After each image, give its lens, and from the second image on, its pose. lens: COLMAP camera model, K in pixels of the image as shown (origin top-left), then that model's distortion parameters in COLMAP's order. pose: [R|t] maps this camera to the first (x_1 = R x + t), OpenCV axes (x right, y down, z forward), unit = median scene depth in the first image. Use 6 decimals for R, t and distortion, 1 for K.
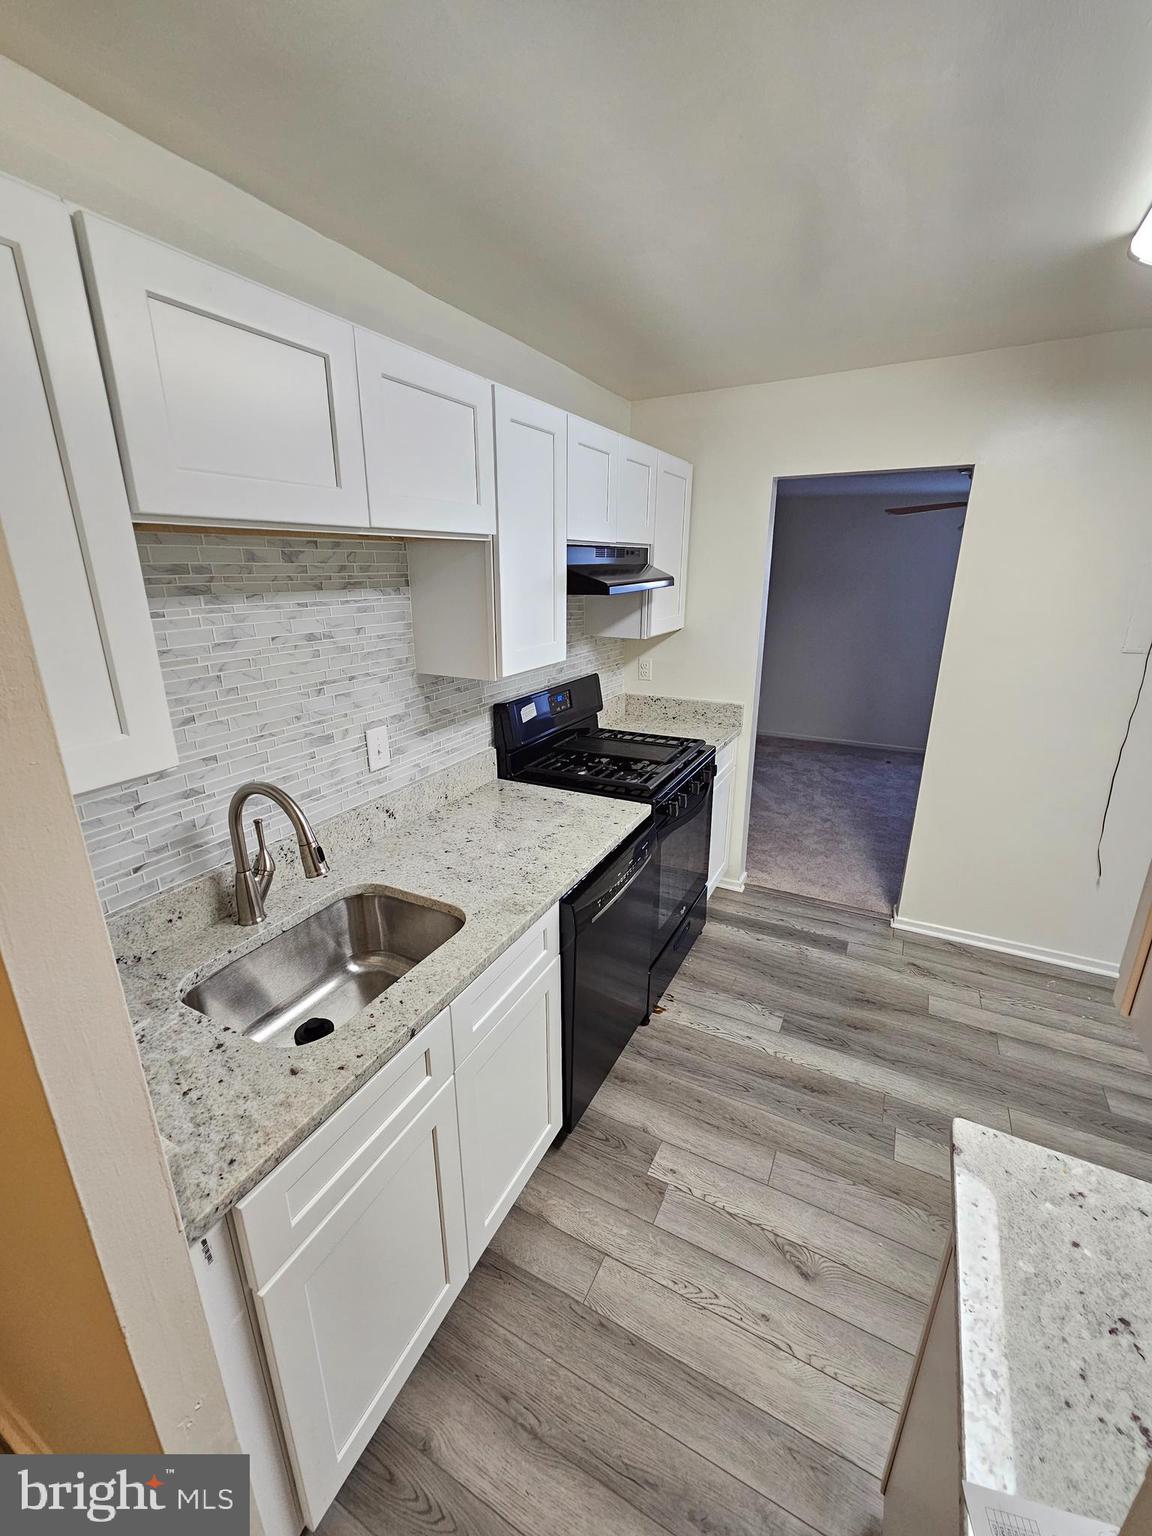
lens RADIAL K [[630.4, 0, 567.6], [0, 630.4, 760.9], [0, 0, 1]] dist [-0.003691, -0.000257]
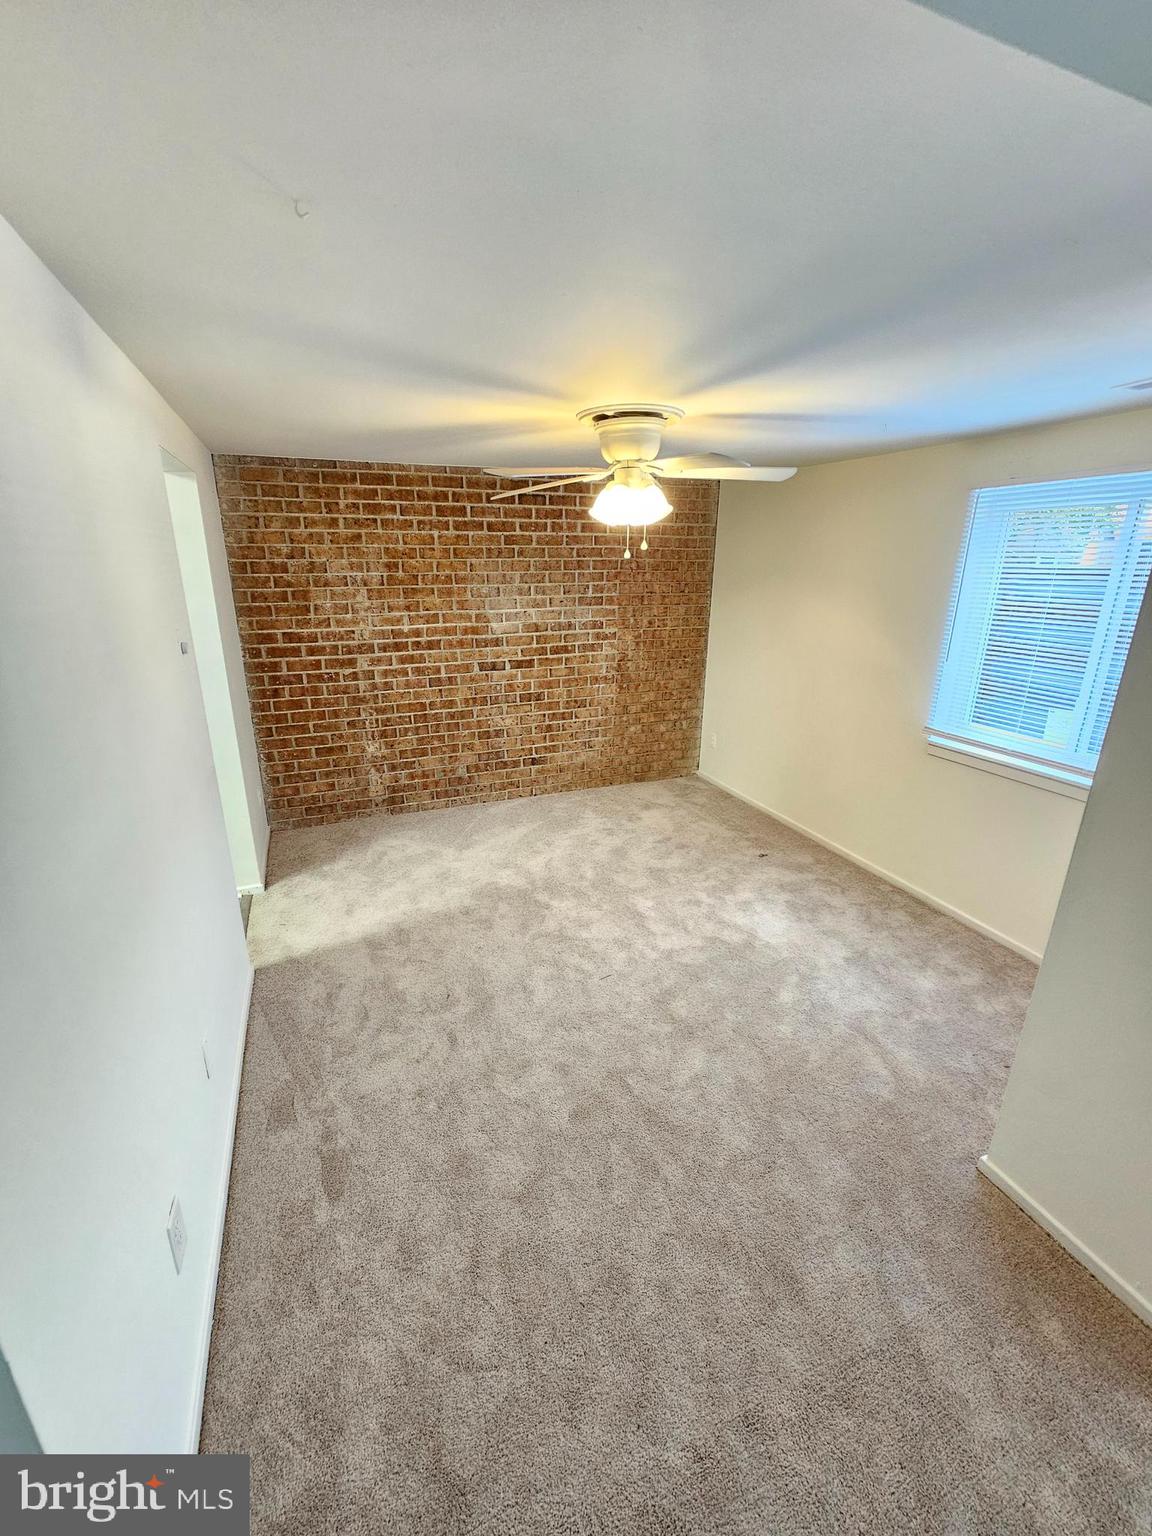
lens RADIAL K [[630.4, 0, 569.9], [0, 630.4, 766.6], [0, 0, 1]] dist [-0.003691, -0.000257]
pose [[0.773146, 0.210393, -0.598315, 1.544963], [-0.201964, 0.975937, 0.082202, -0.220923], [0.601212, 0.057284, 0.797034, 0.693817]]
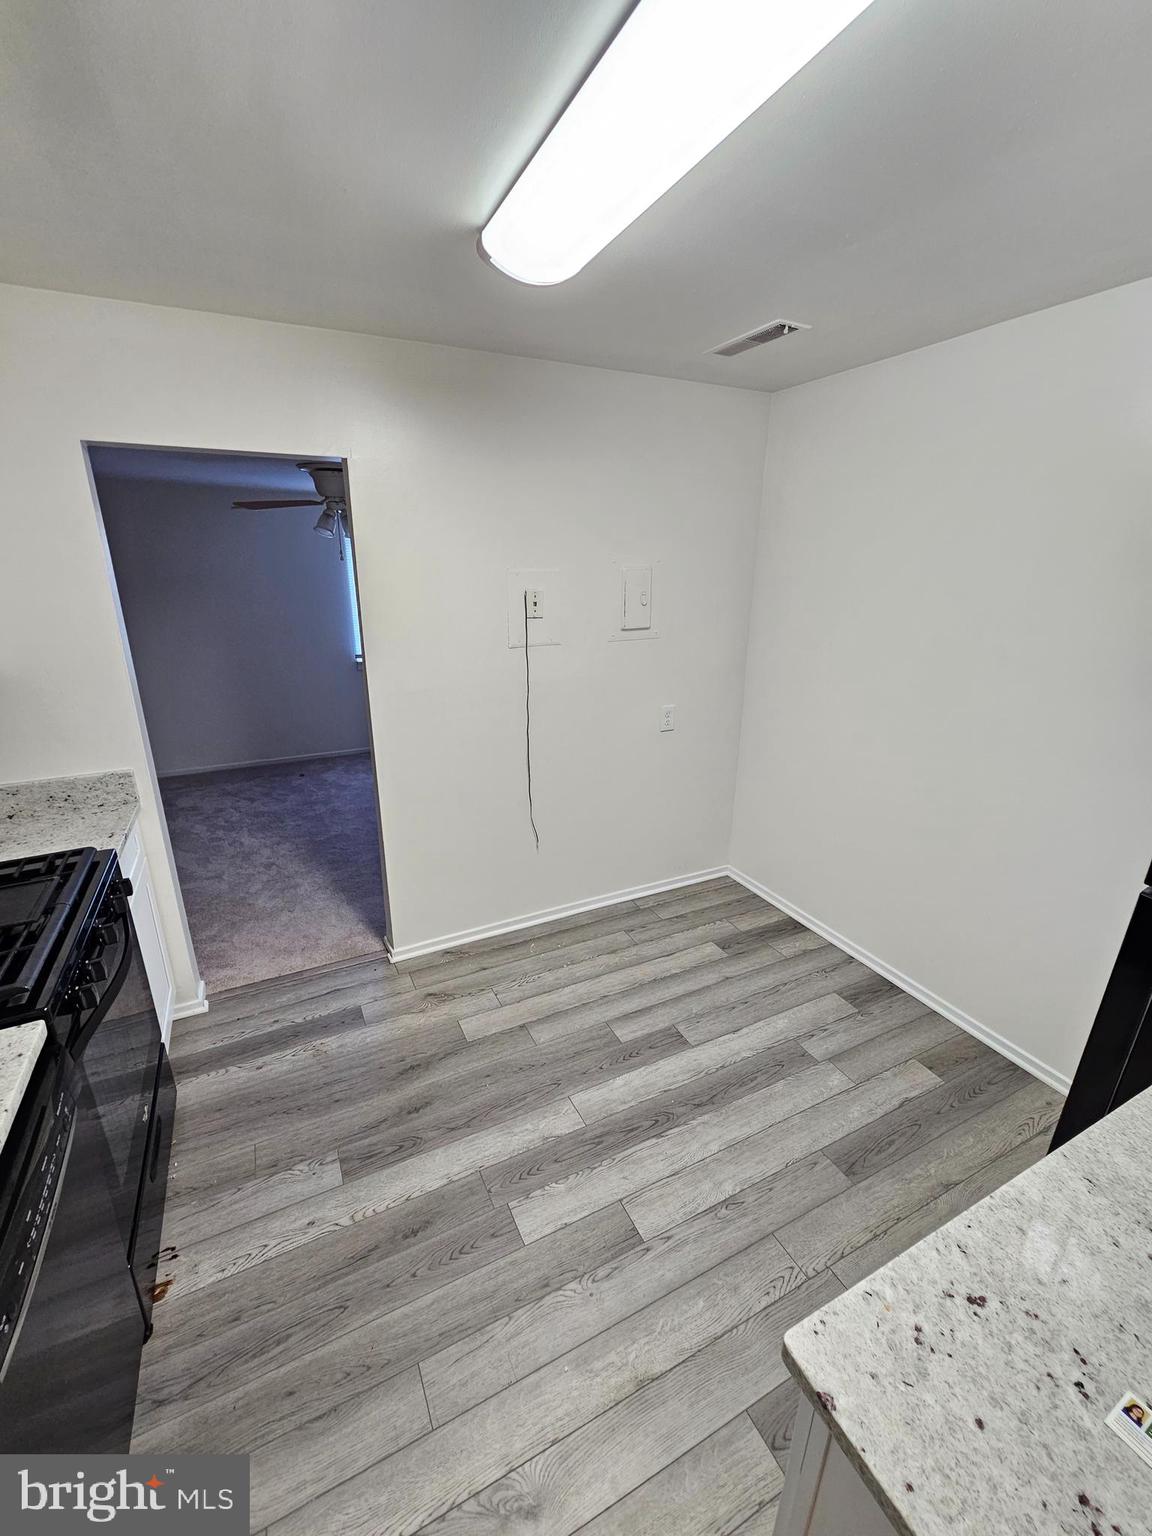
lens RADIAL K [[630.4, 0, 566.3], [0, 630.4, 761.5], [0, 0, 1]] dist [-0.003691, -0.000257]
pose [[0.578160, -0.242243, 0.779134, 0.019402], [0.237836, 0.963477, 0.123071, -0.083193], [-0.780491, 0.114151, 0.614658, 0.233837]]
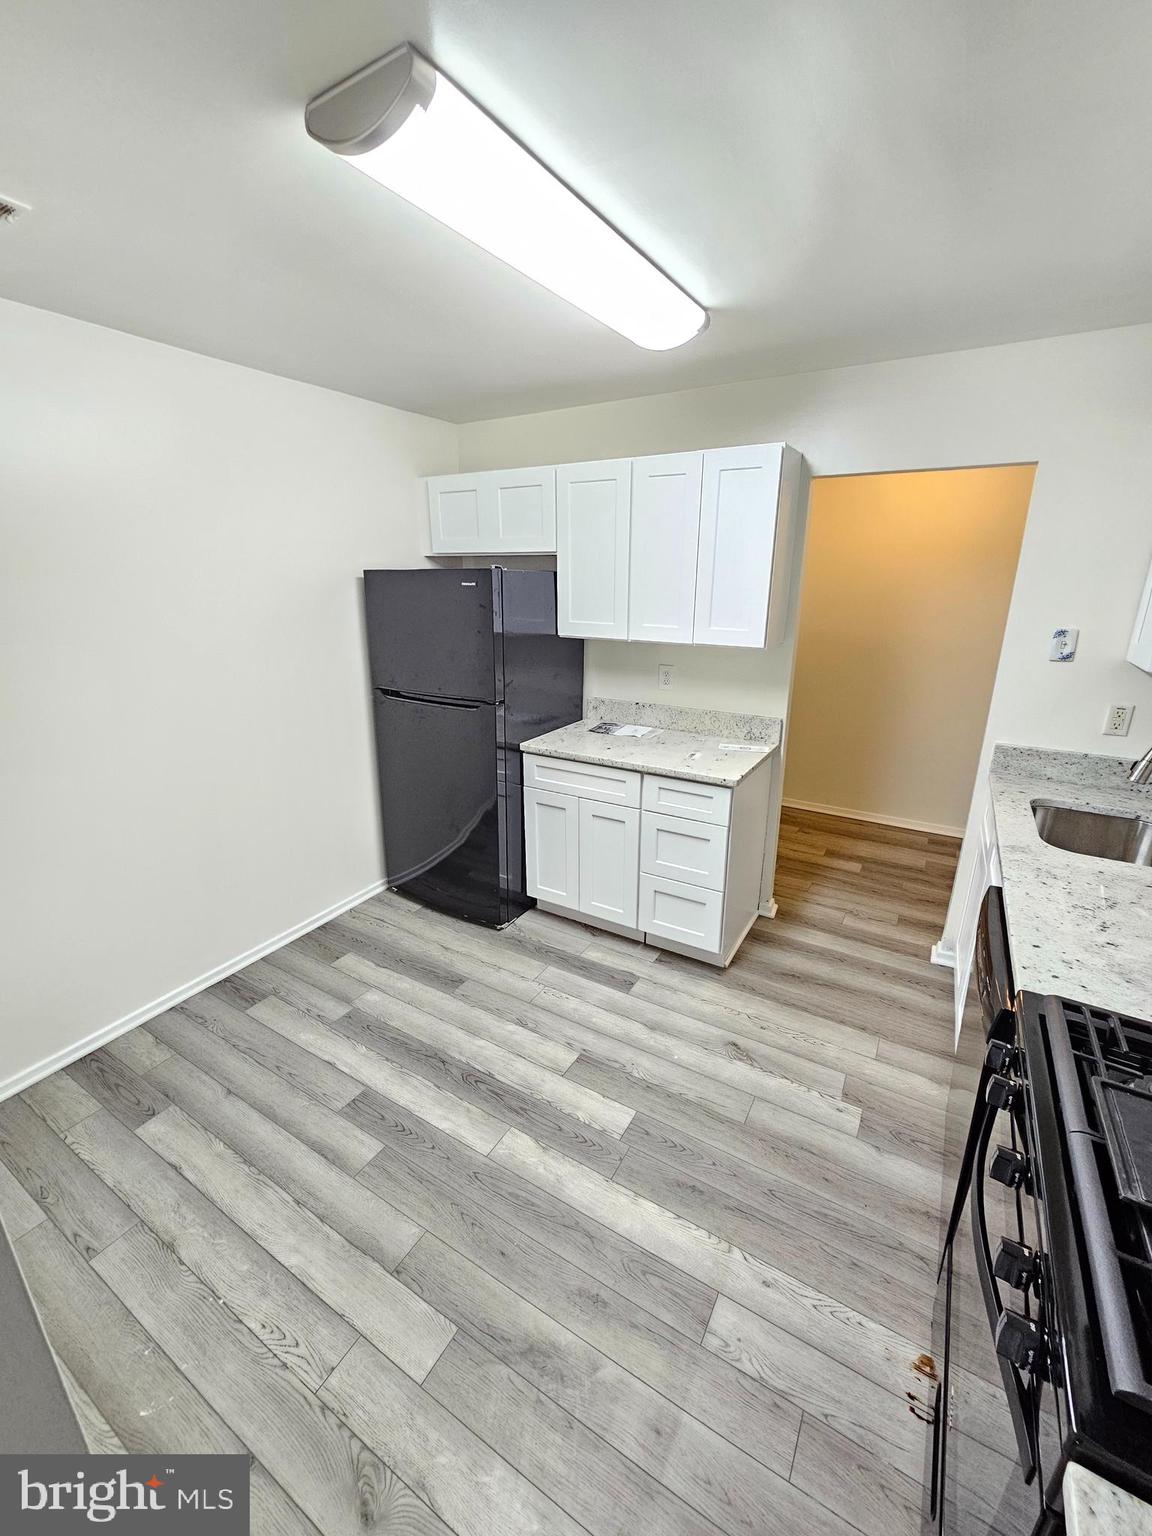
lens RADIAL K [[630.4, 0, 576.3], [0, 630.4, 761.2], [0, 0, 1]] dist [-0.003691, -0.000257]
pose [[-0.999201, -0.005034, 0.039661, 0.412039], [0.018389, 0.822991, 0.567757, -0.348270], [-0.035499, 0.568032, -0.822240, 1.099515]]
